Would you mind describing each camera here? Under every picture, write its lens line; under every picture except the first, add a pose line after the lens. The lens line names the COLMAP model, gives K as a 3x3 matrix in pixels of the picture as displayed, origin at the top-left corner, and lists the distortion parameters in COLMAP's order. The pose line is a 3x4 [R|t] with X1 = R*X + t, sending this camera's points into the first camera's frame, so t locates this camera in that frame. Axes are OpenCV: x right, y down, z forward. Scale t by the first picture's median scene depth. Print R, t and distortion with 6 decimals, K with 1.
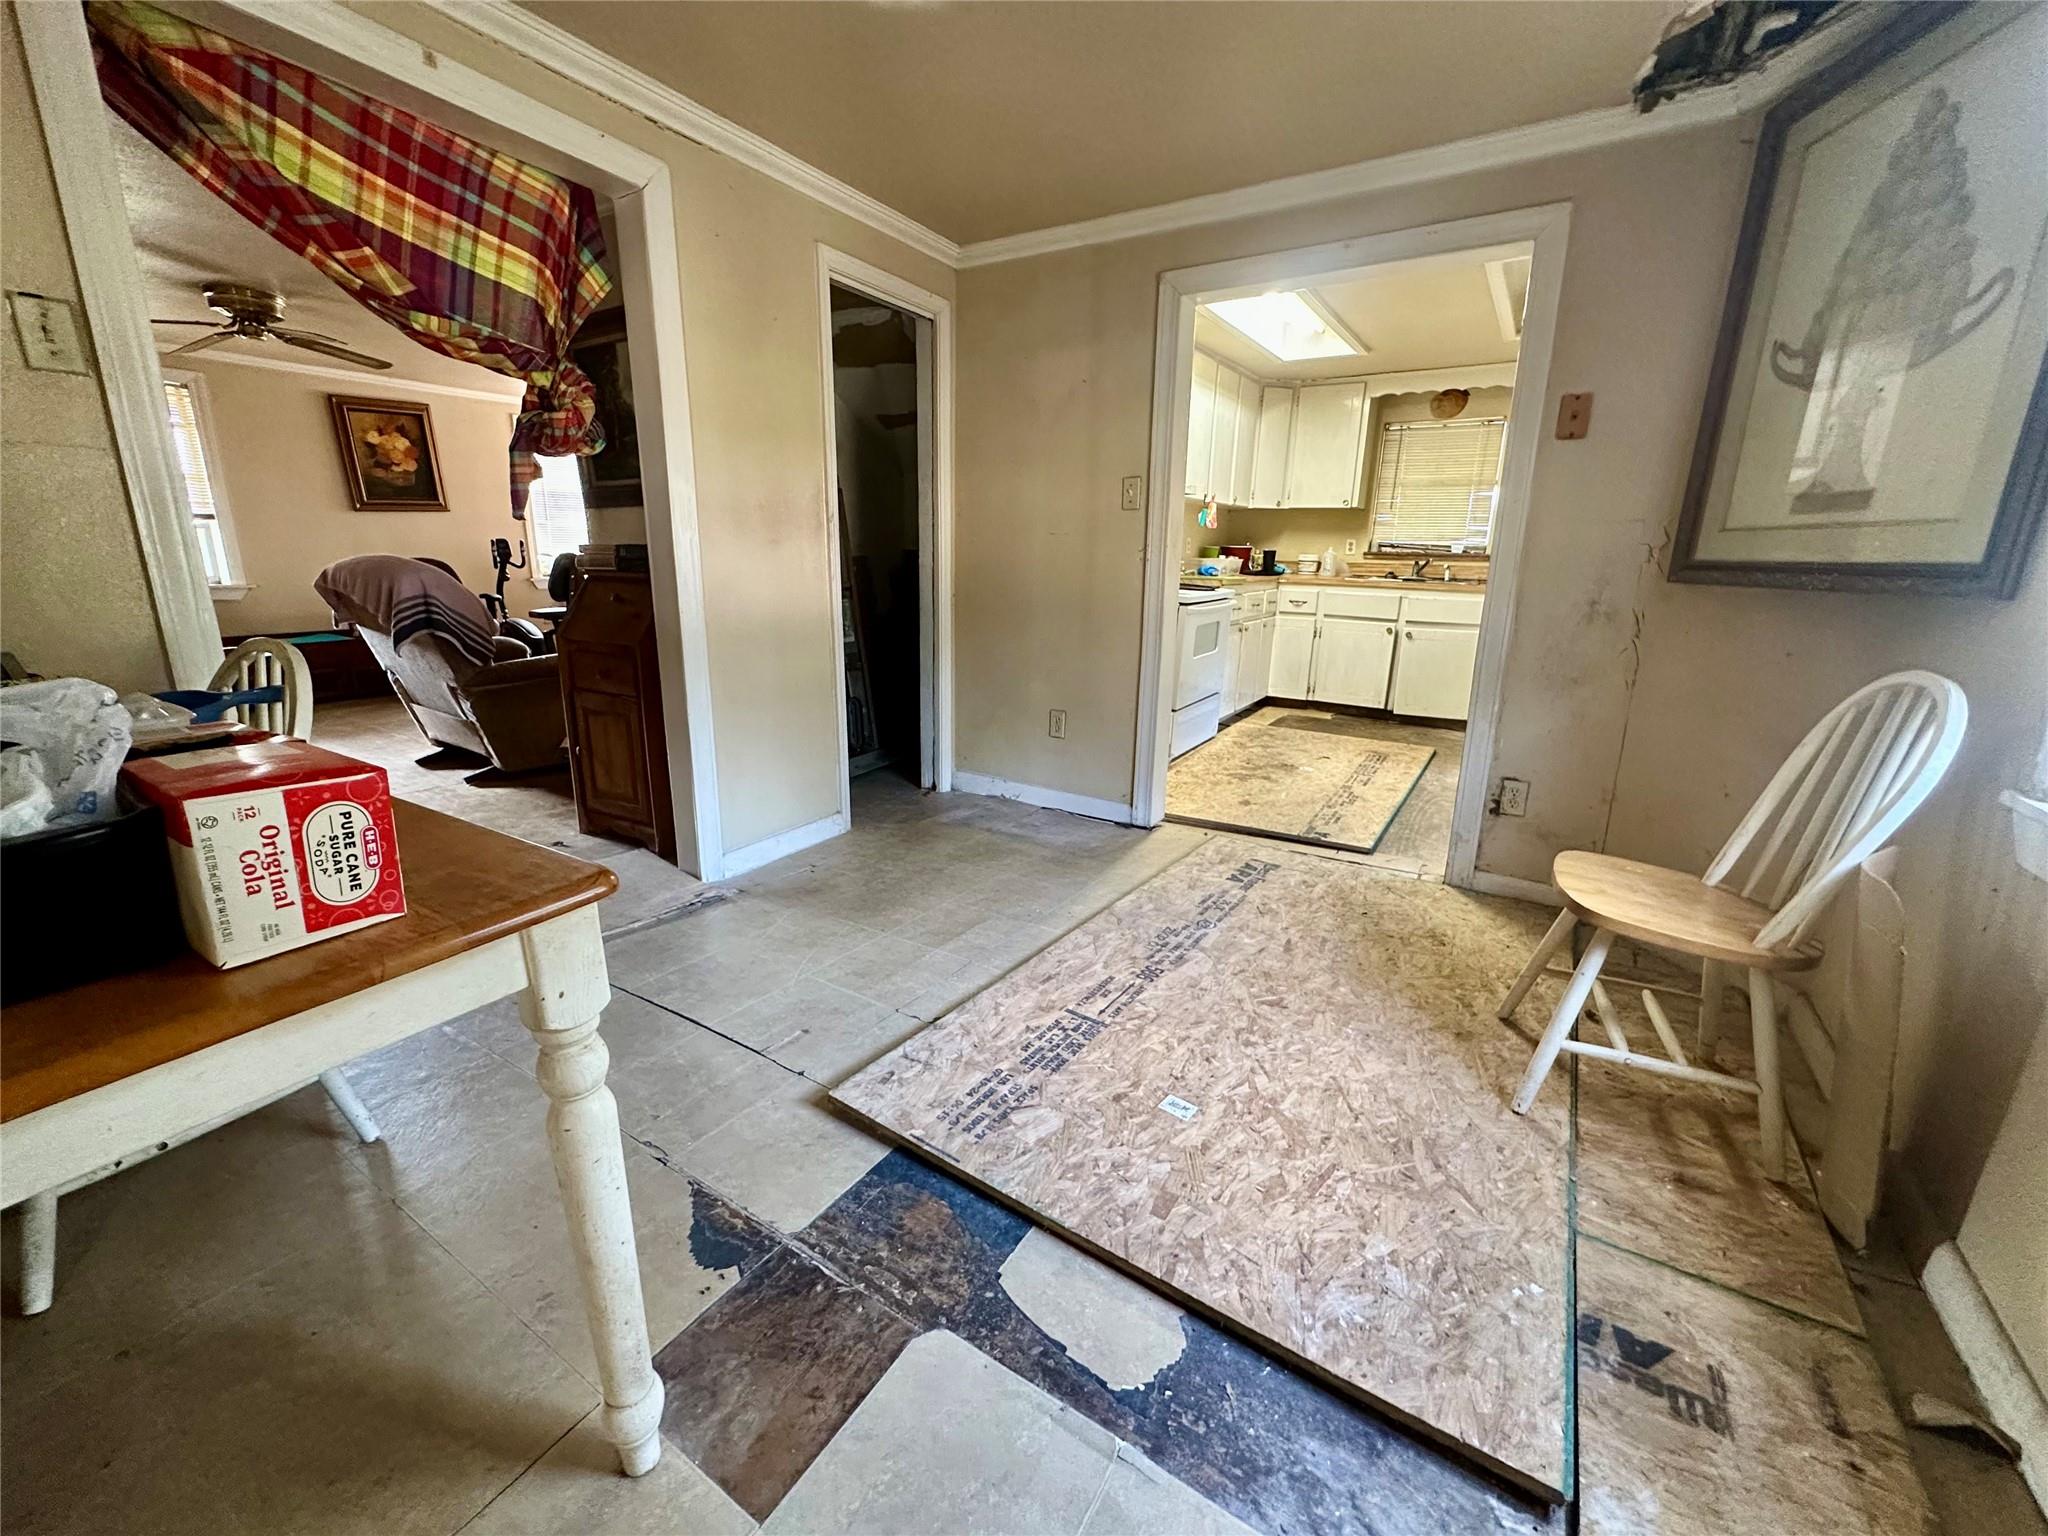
lens RADIAL K [[819.6, 0, 1013.8], [0, 819.6, 769.3], [0, 0, 1]] dist [-0.003672, -0.000193]
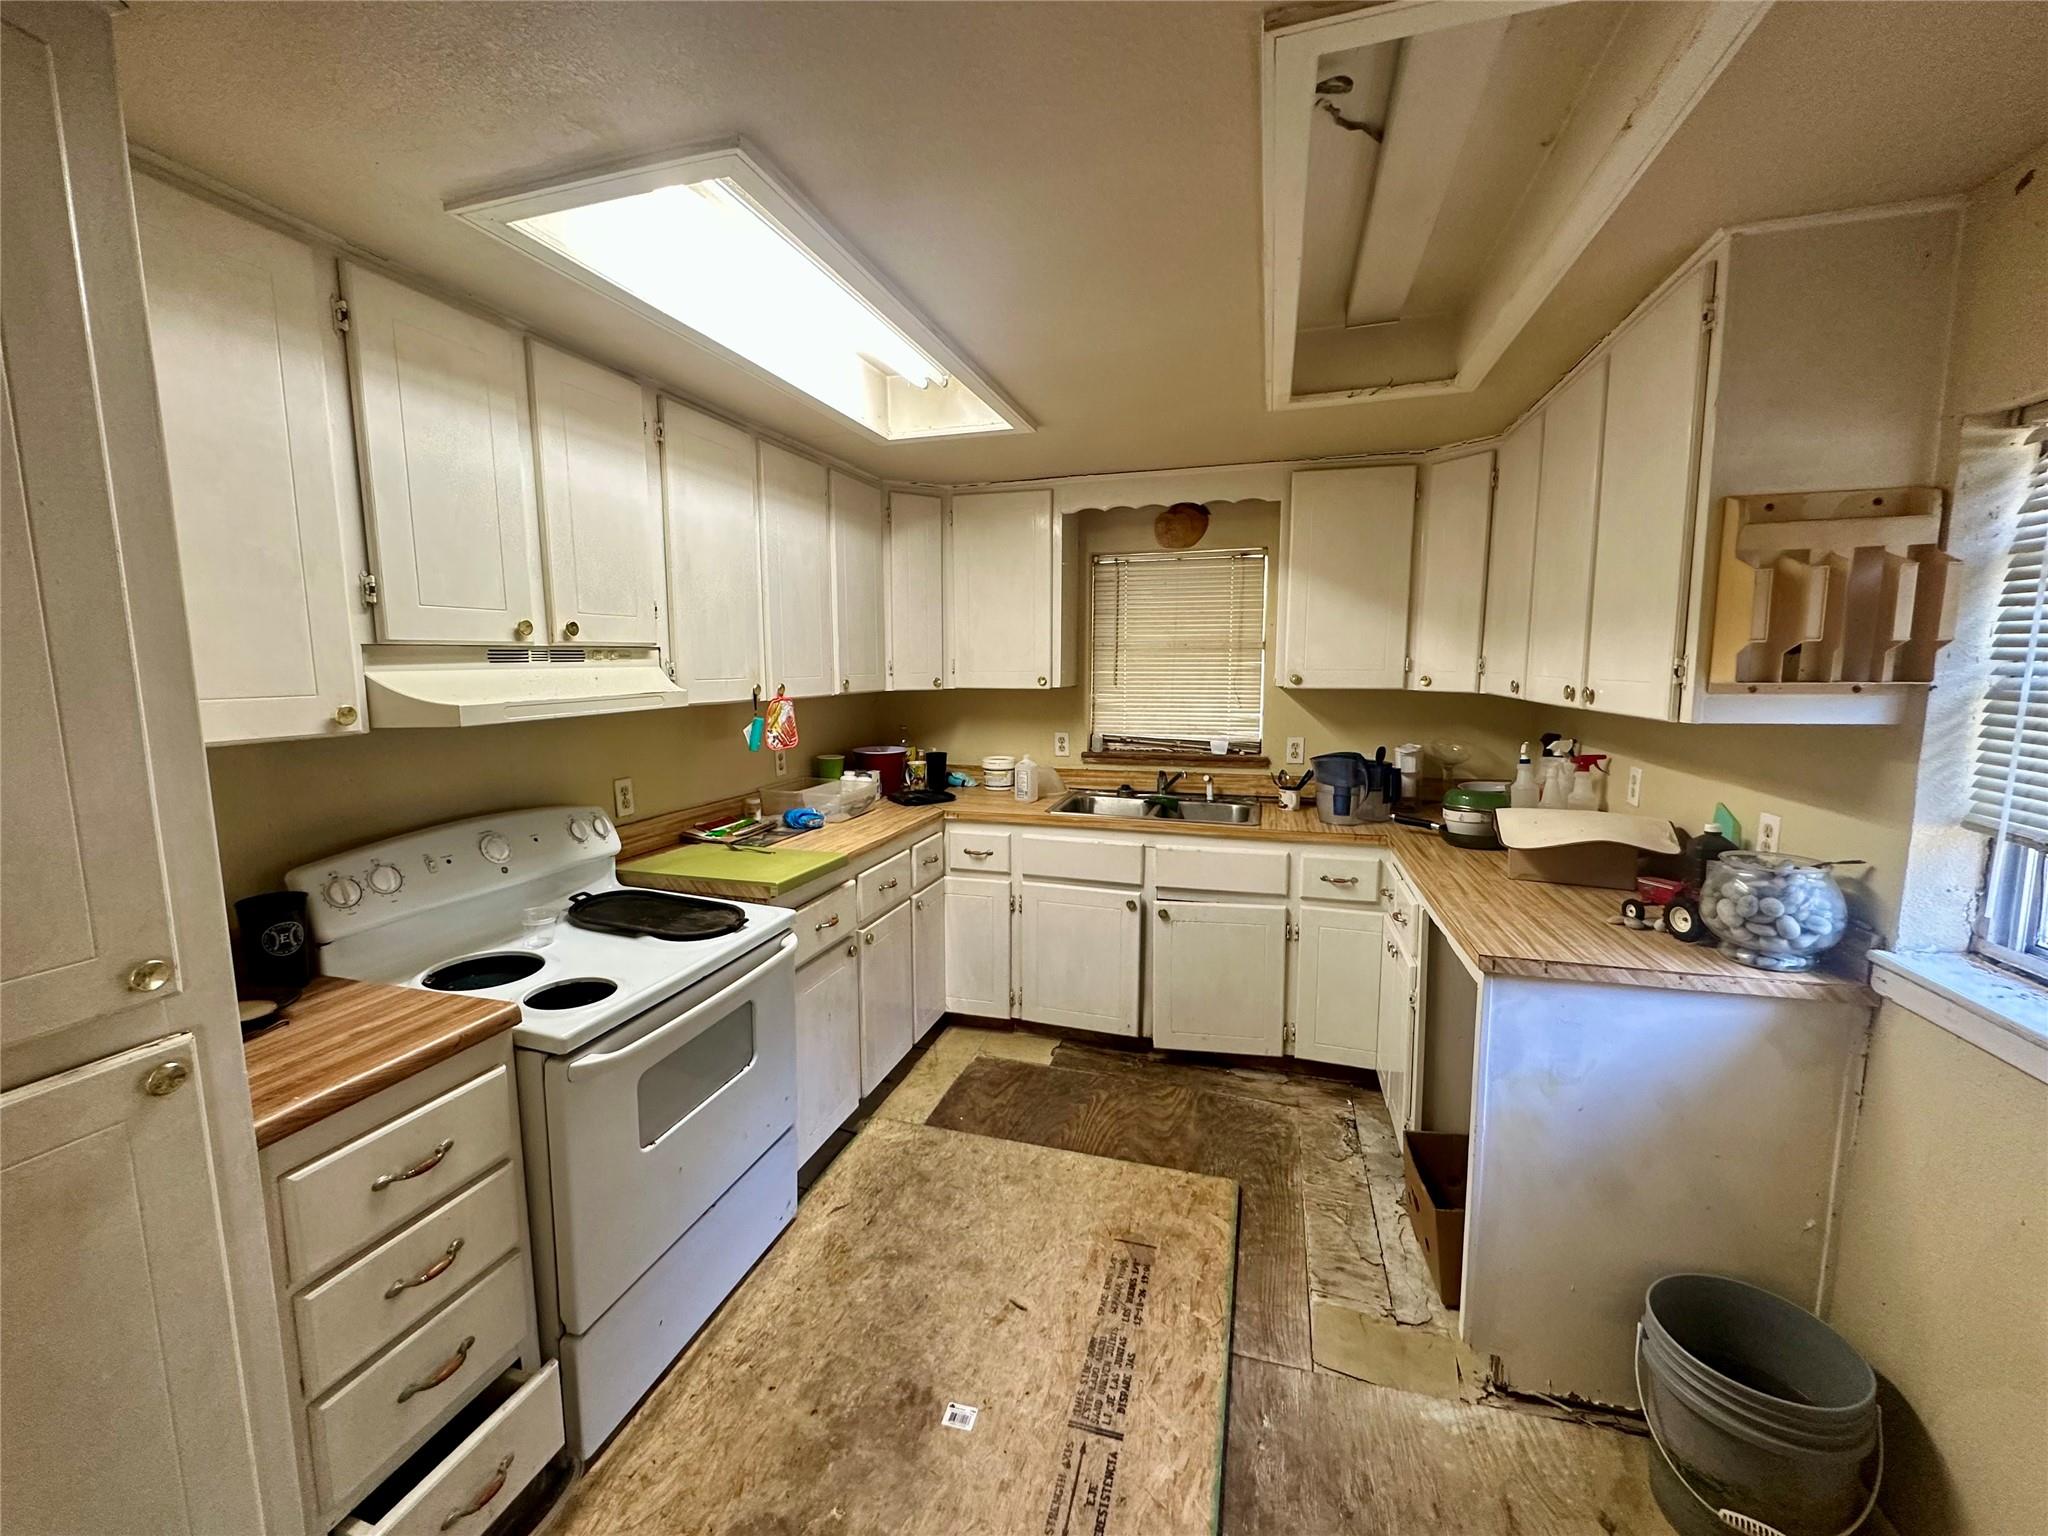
lens RADIAL K [[819.6, 0, 1025.5], [0, 819.6, 763.1], [0, 0, 1]] dist [-0.003672, -0.000193]
pose [[0.960769, -0.052676, 0.272303, 0.227209], [0.089269, 0.988285, -0.123788, -0.192782], [-0.262592, 0.143239, 0.954216, 0.440832]]
